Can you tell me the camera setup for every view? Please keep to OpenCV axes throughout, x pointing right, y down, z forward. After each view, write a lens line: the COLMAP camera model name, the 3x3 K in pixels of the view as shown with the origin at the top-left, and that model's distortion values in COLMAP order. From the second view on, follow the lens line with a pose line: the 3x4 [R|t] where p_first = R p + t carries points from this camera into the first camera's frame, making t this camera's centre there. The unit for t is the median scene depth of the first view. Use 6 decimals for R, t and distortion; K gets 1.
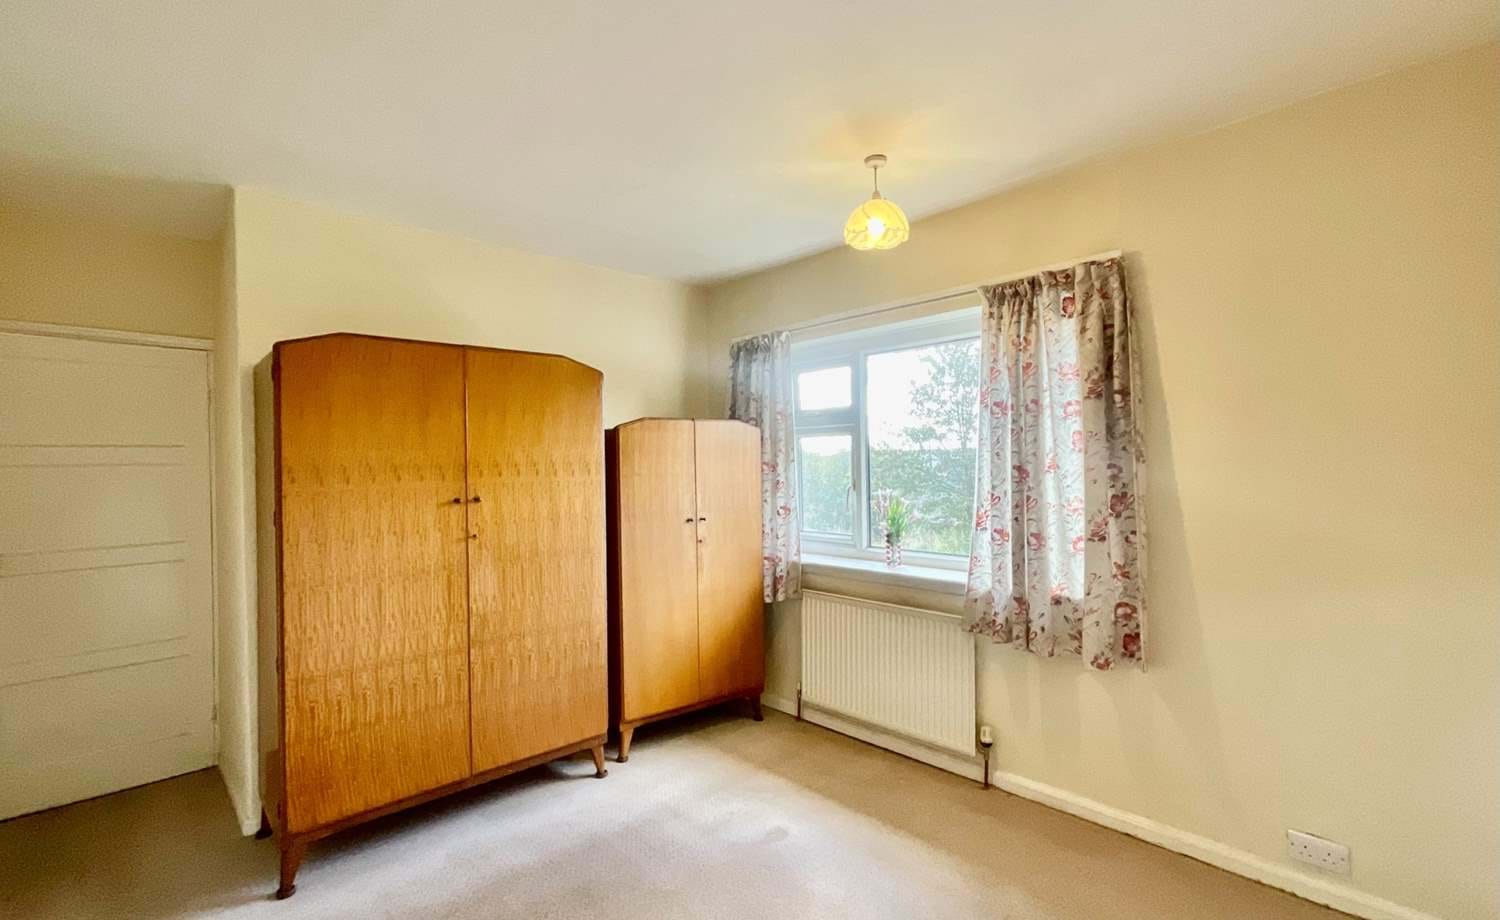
lens RADIAL K [[667.9, 0, 767.5], [0, 667.9, 461.3], [0, 0, 1]] dist [0.025195, 0.000384]
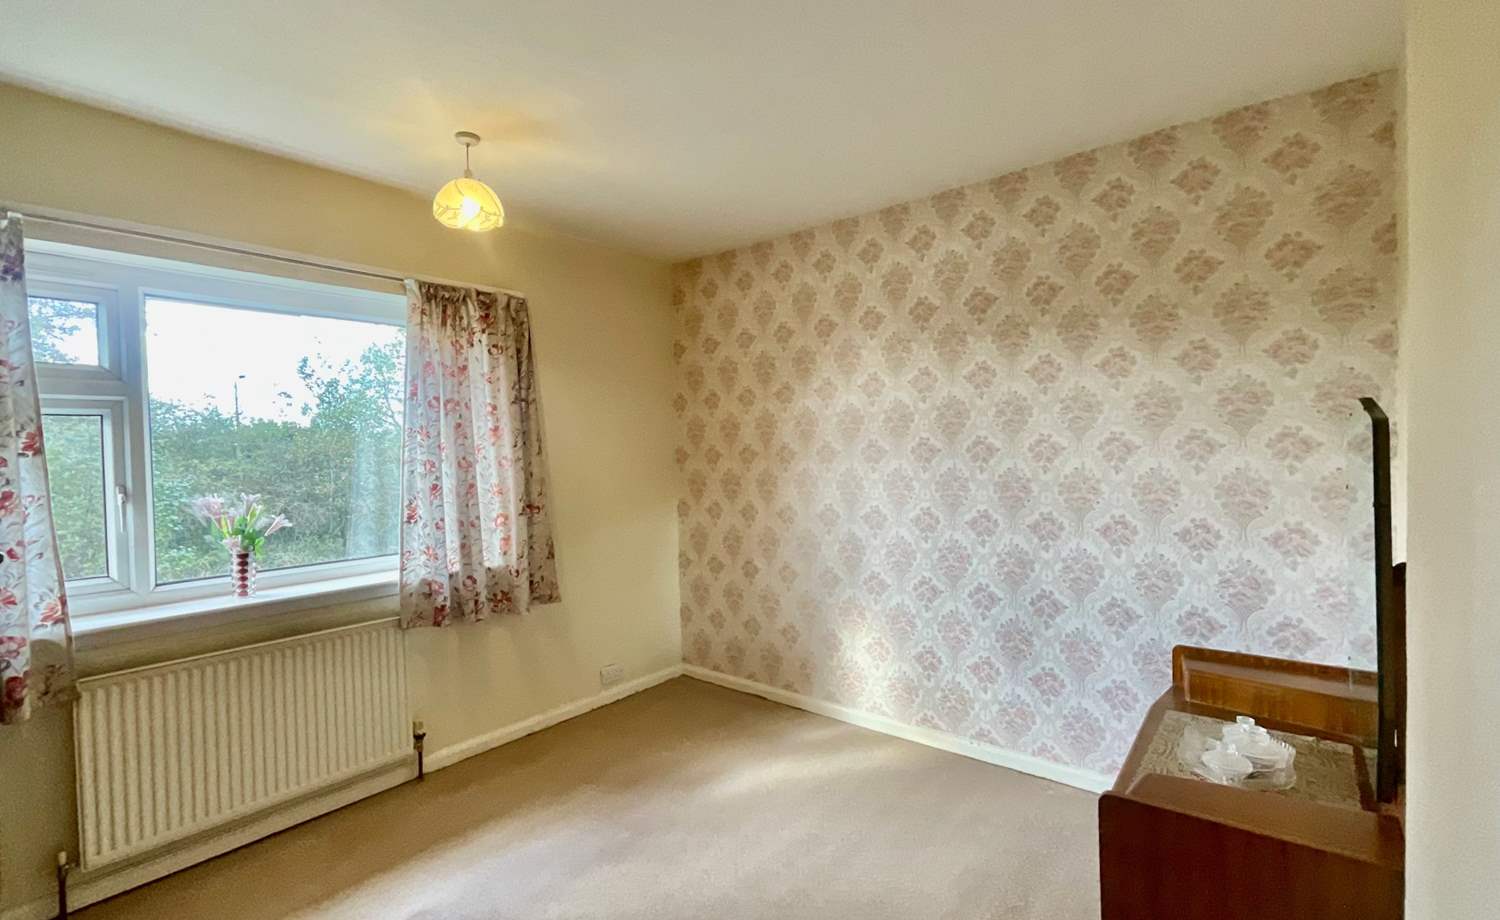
lens RADIAL K [[667.9, 0, 767.5], [0, 667.9, 461.3], [0, 0, 1]] dist [0.025195, 0.000384]
pose [[-0.102365, 0.002700, 0.994743, -0.731401], [0.025464, 0.999676, -0.000093, 0.025307], [-0.994421, 0.025321, -0.102401, 0.581767]]
